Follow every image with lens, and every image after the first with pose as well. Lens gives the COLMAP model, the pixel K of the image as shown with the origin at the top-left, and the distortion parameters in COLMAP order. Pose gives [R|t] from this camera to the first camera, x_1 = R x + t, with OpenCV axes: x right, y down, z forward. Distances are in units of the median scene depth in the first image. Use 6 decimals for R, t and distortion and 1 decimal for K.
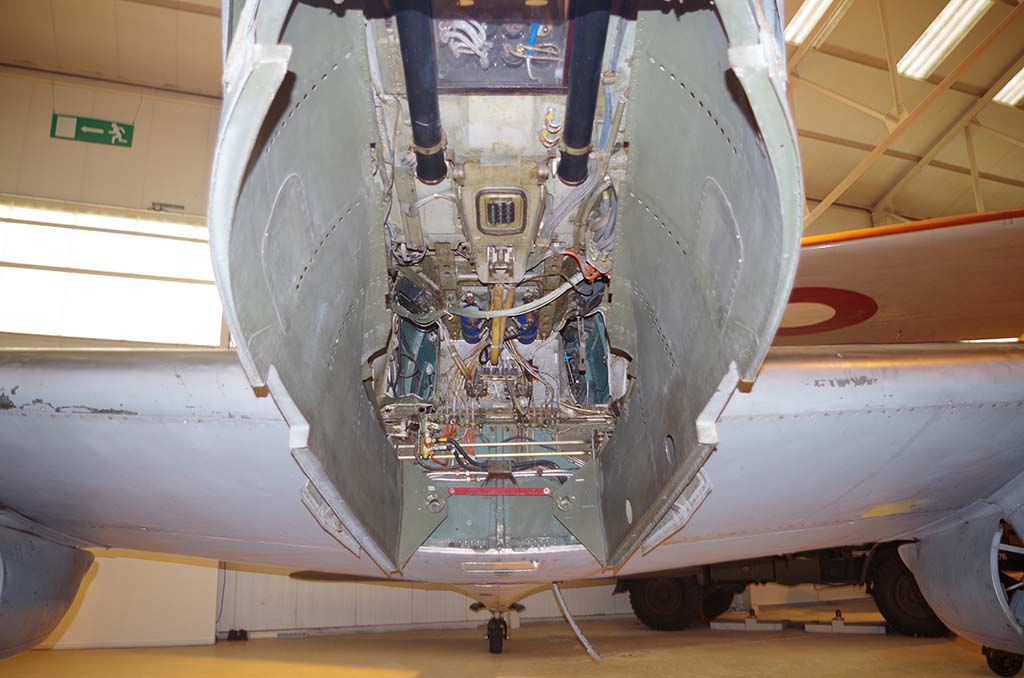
lens RADIAL K [[814.6, 0, 519.5], [0, 814.6, 347.6], [0, 0, 1]] dist [-0.088776, 0.039633]
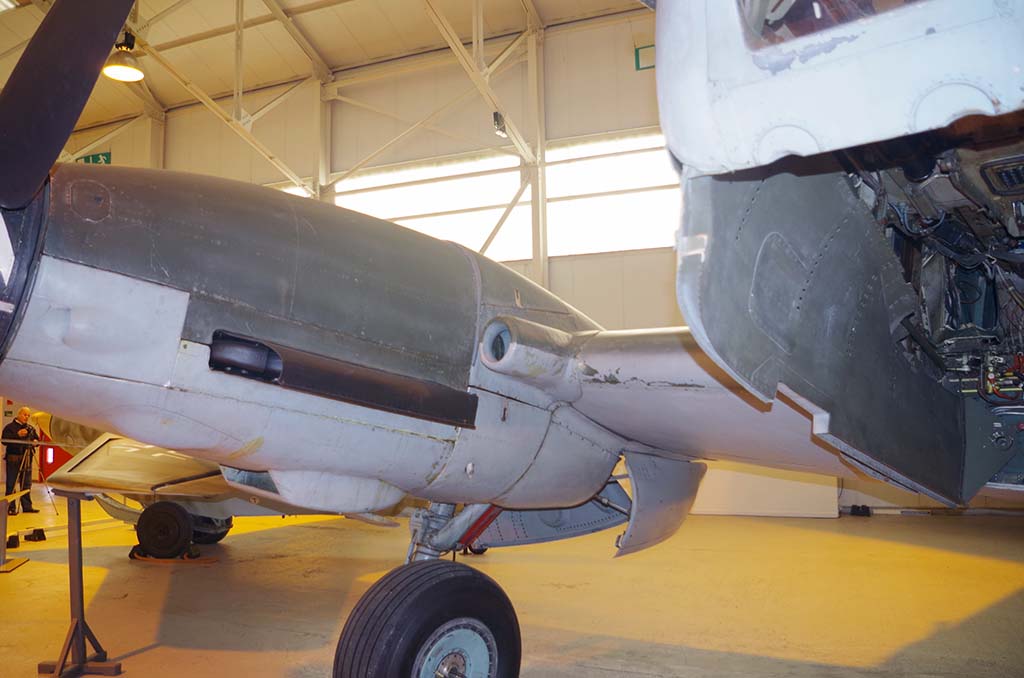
lens RADIAL K [[814.6, 0, 497.5], [0, 814.6, 352.9], [0, 0, 1]] dist [-0.088776, 0.039633]
pose [[0.720177, -0.045535, -0.692294, 0.120255], [0.168336, 0.979495, 0.110690, -0.118367], [0.673059, -0.196255, 0.713075, -0.077831]]
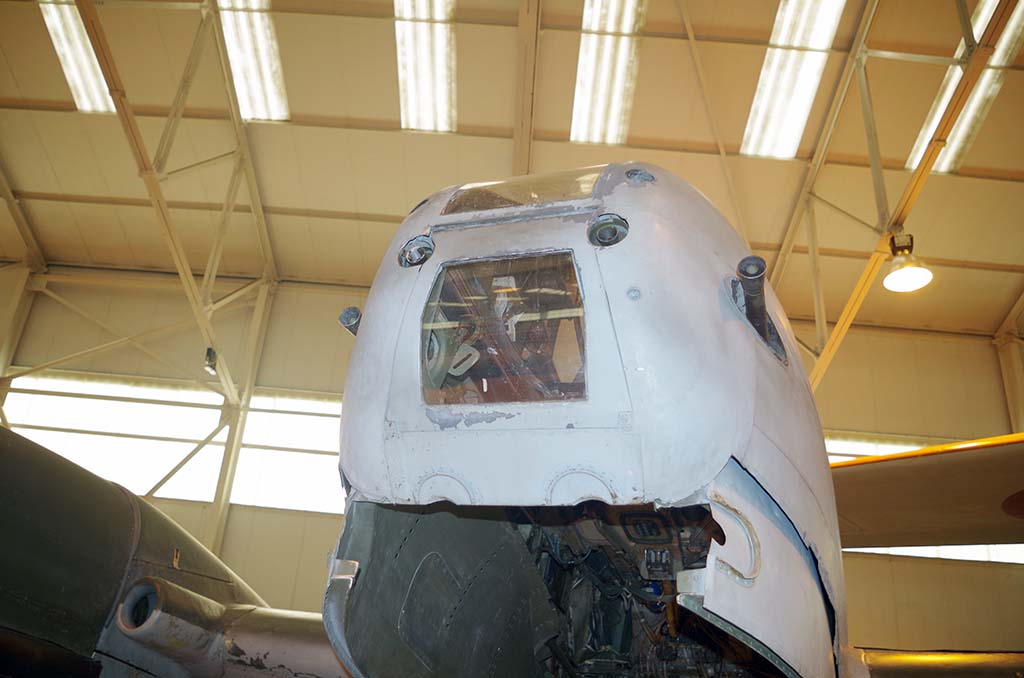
lens RADIAL K [[814.6, 0, 512.8], [0, 814.6, 340.6], [0, 0, 1]] dist [-0.088776, 0.039633]
pose [[0.934635, -0.058283, -0.350800, 0.146092], [-0.008034, 0.982765, -0.184684, -0.150674], [0.355518, 0.175431, 0.918058, -0.081452]]
